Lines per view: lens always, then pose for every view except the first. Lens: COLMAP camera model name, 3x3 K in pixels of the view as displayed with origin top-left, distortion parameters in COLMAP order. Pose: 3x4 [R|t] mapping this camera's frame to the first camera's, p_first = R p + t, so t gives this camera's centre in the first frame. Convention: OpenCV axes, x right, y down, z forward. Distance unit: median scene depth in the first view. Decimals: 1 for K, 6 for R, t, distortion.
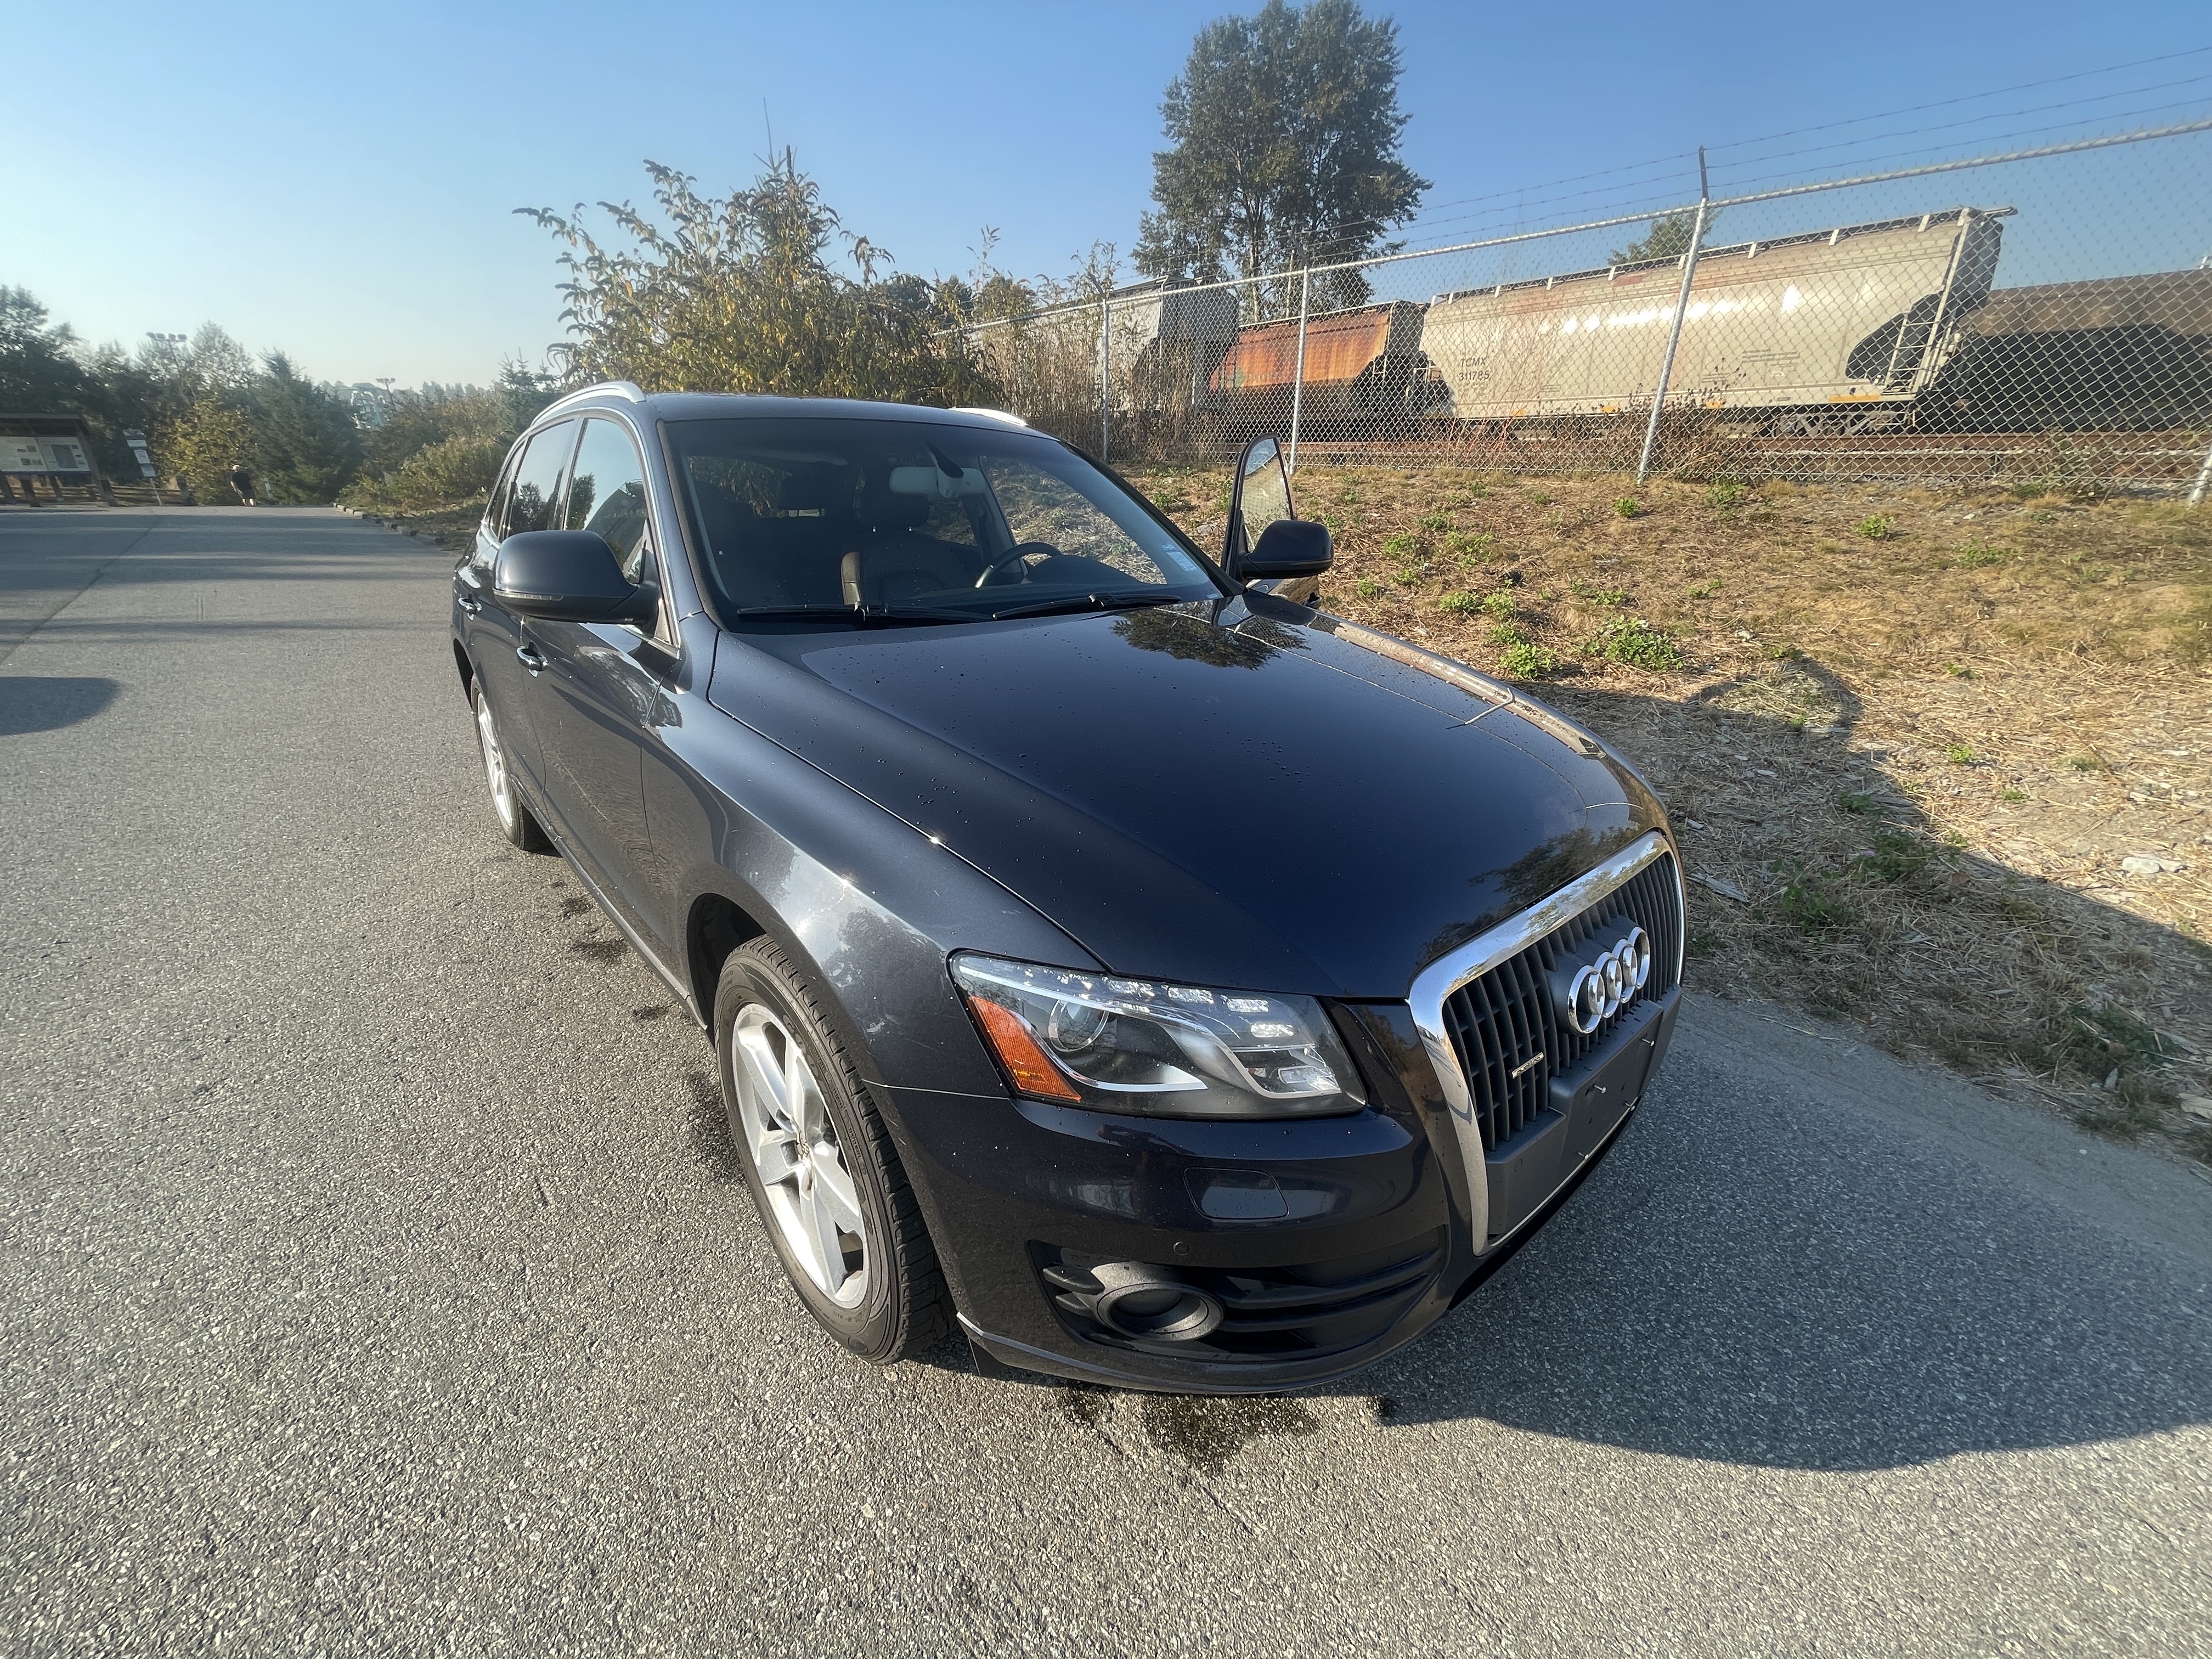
lens RADIAL K [[897.0, 0, 1102.0], [0, 897.0, 831.6], [0, 0, 1]] dist [-0.002051, 0.000711]
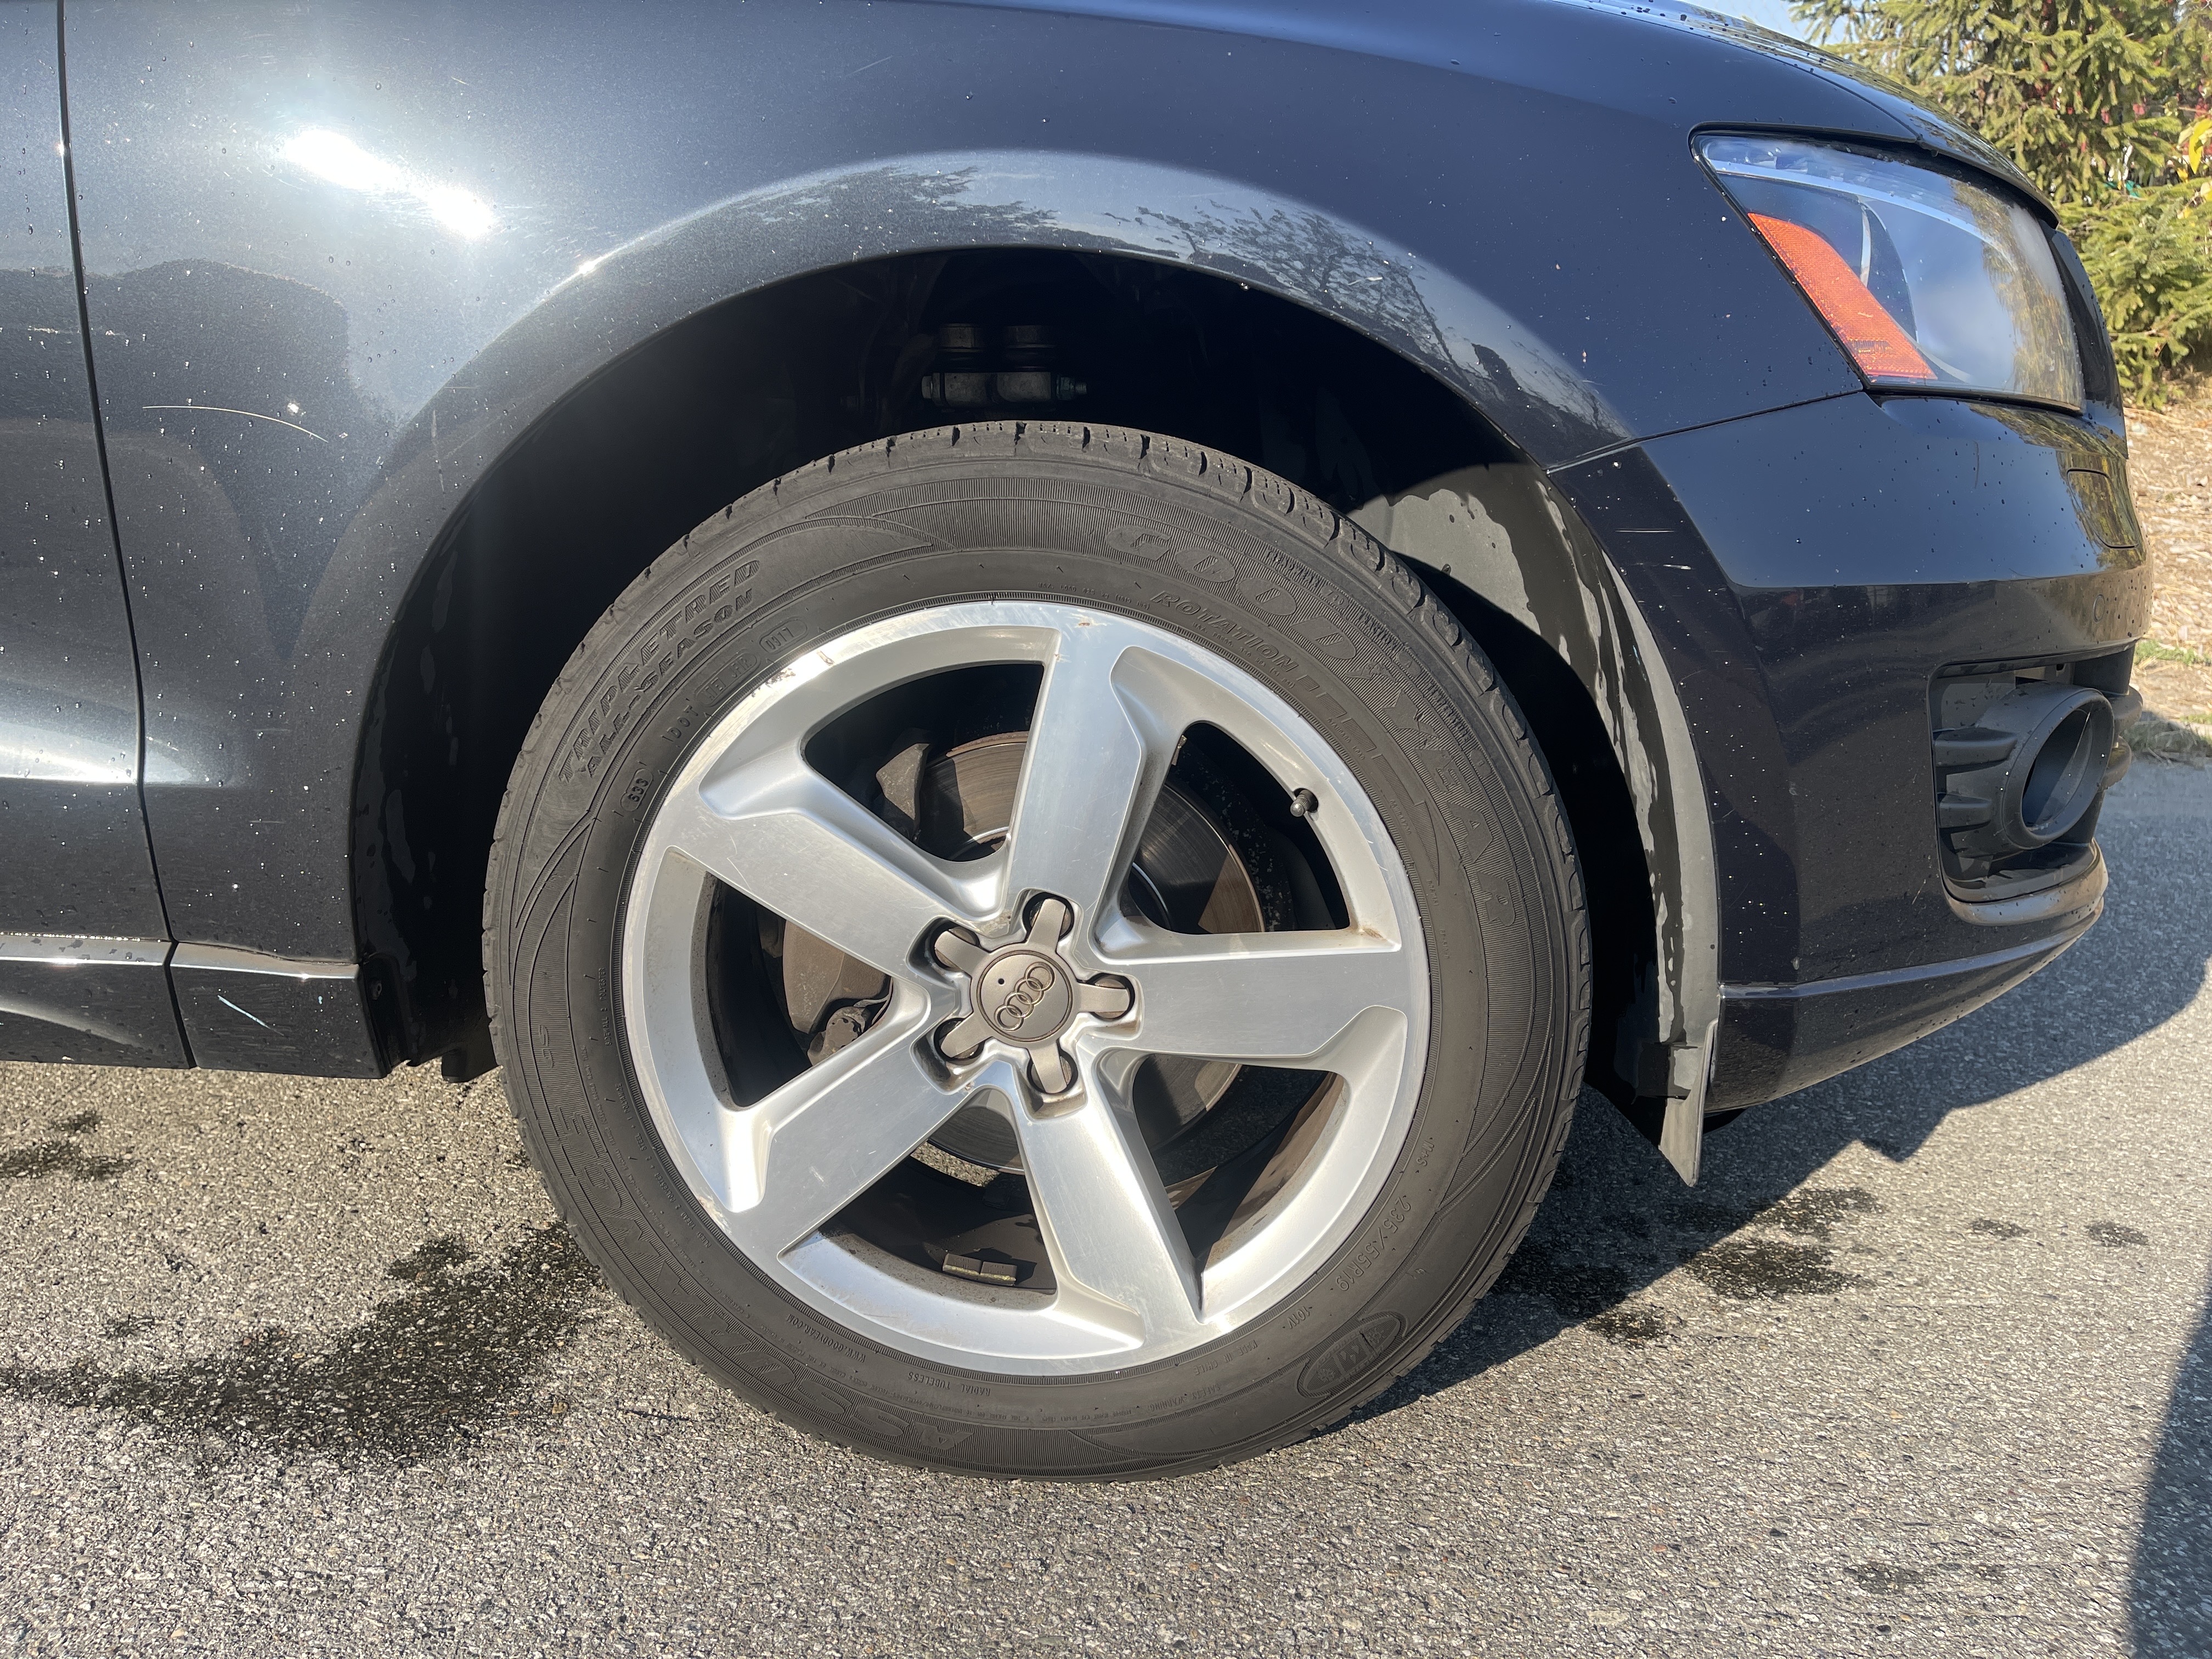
lens RADIAL K [[1686.0, 0, 1114.4], [0, 1686.0, 840.9], [0, 0, 1]] dist [0.074278, -0.095960]
pose [[0.721614, -0.192630, 0.664956, -0.549695], [0.269749, 0.962832, -0.013812, 0.219803], [-0.637580, 0.189338, 0.746755, 0.295198]]
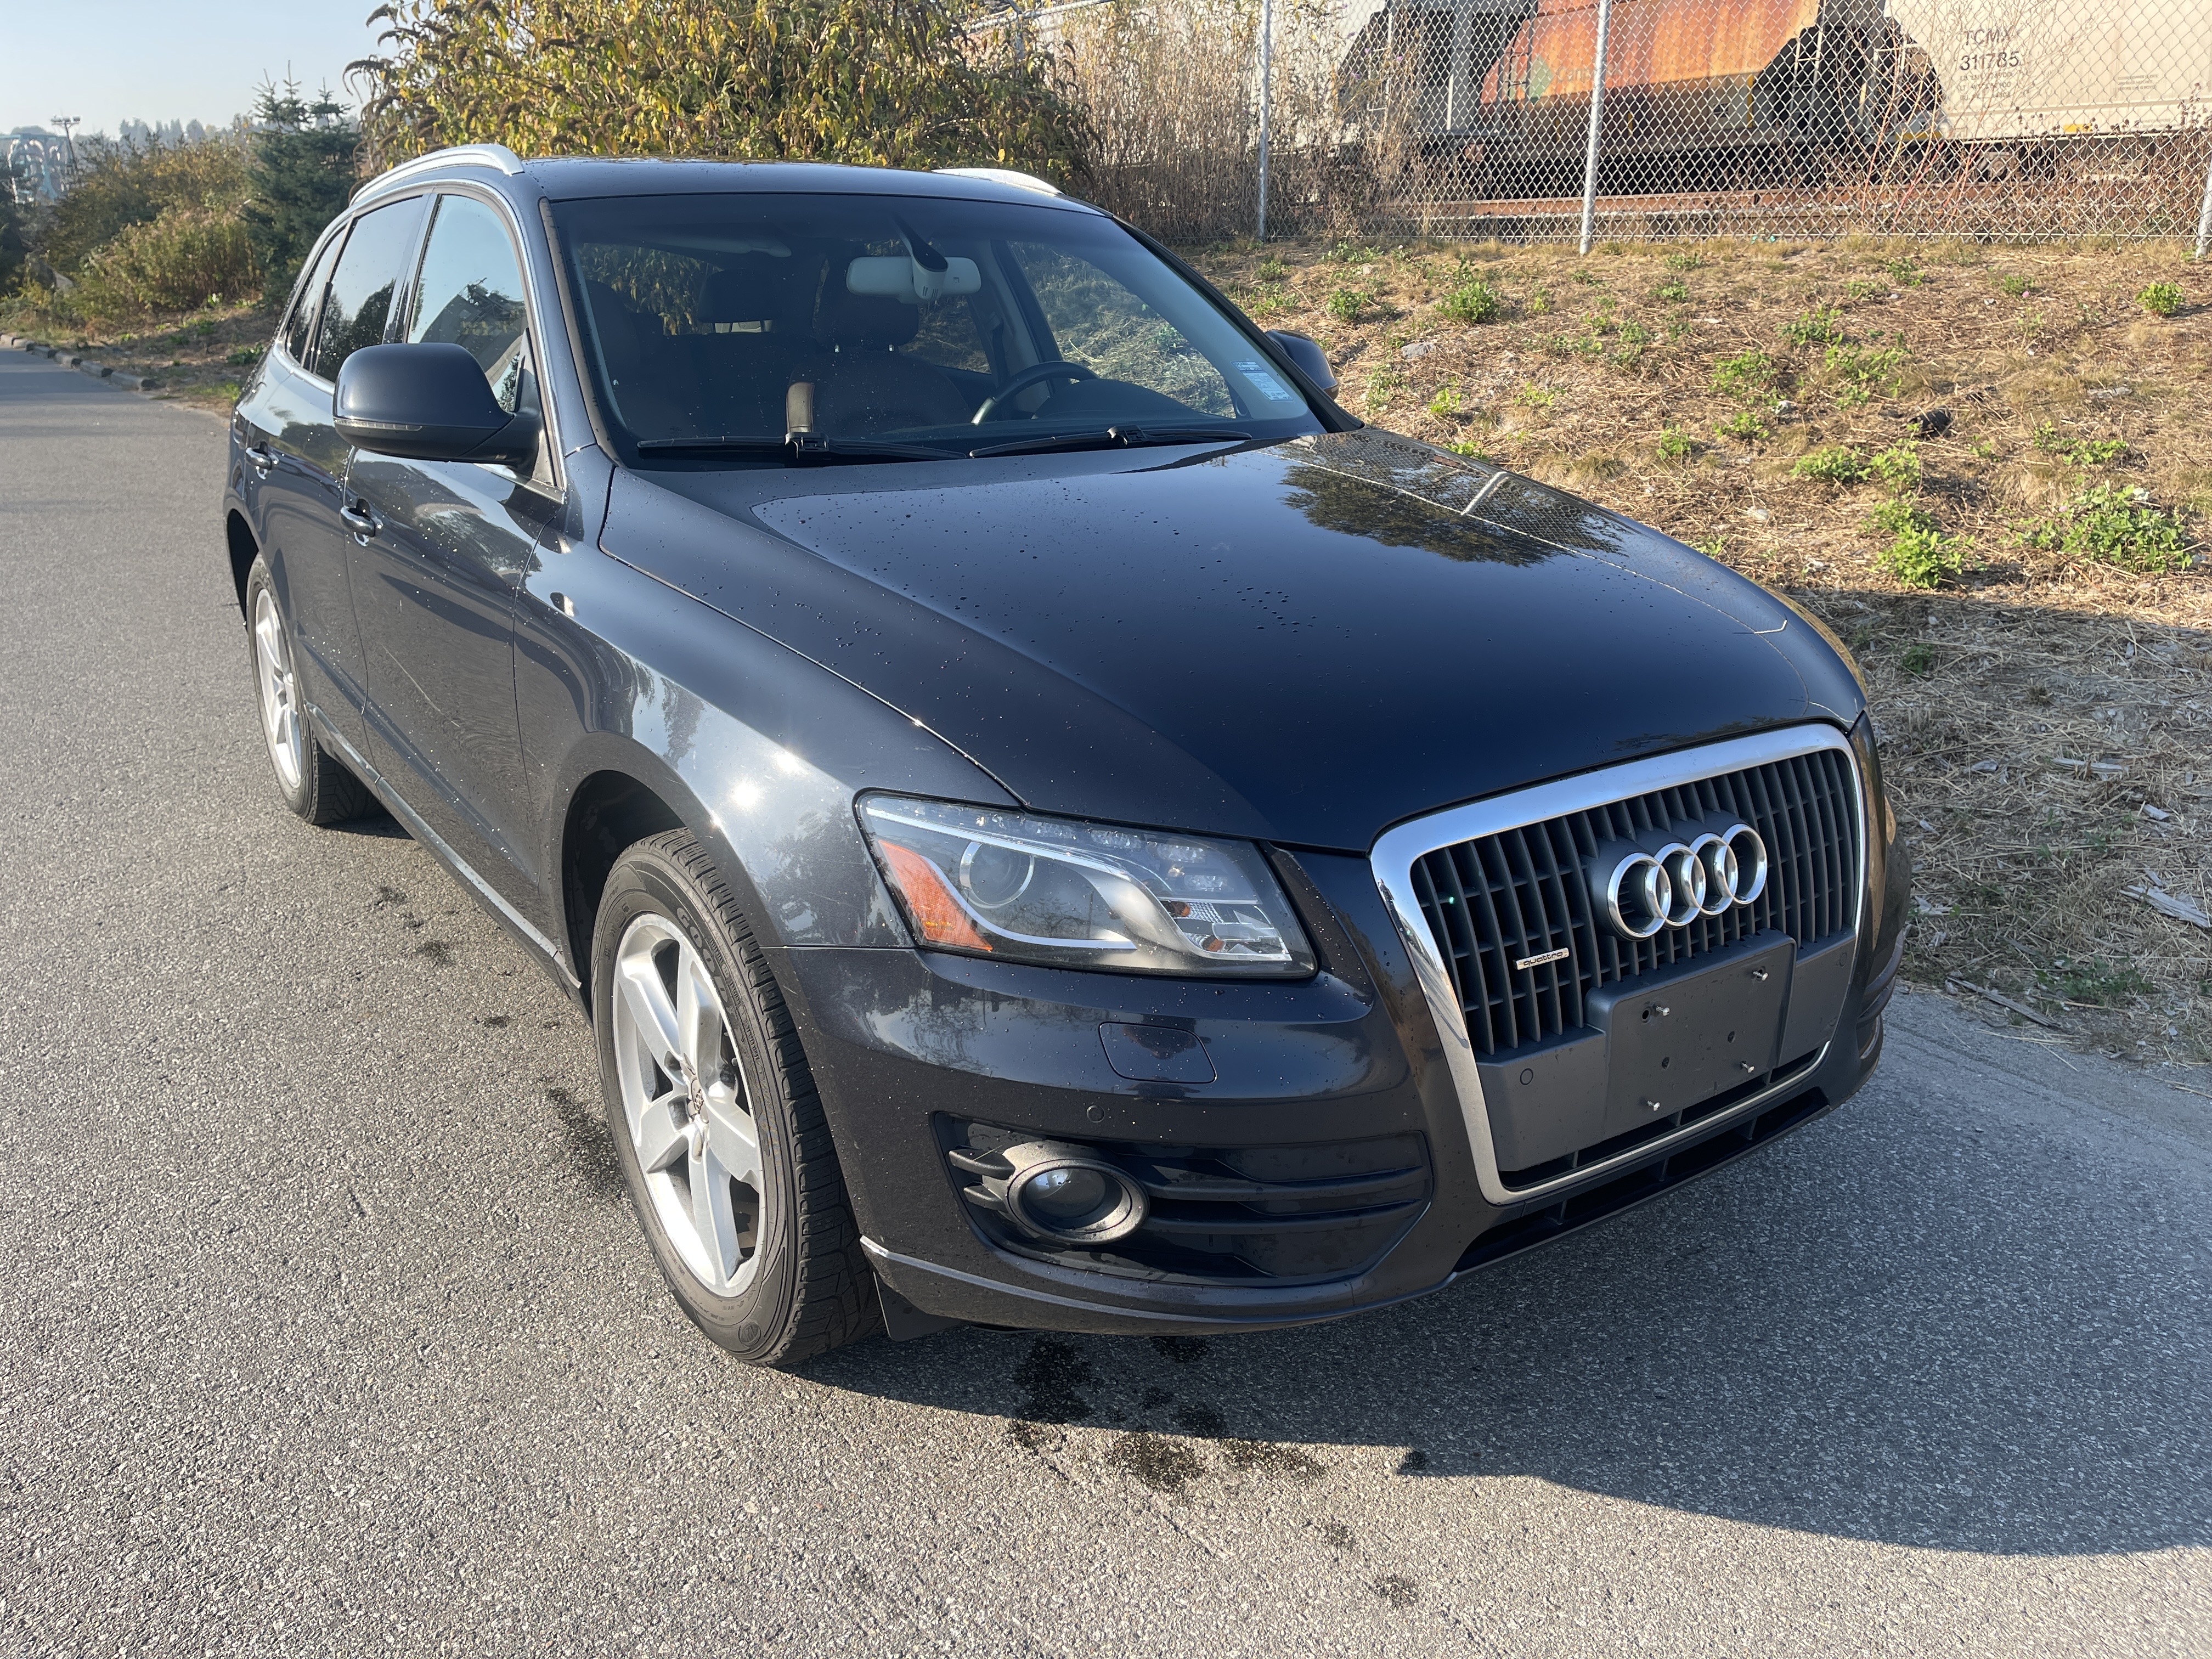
lens RADIAL K [[1686.0, 0, 1108.0], [0, 1686.0, 845.1], [0, 0, 1]] dist [0.074278, -0.095960]
pose [[0.994293, 0.018994, -0.104980, 0.133938], [-0.024015, 0.998617, -0.046774, 0.133843], [0.103947, 0.049028, 0.993374, -0.338054]]
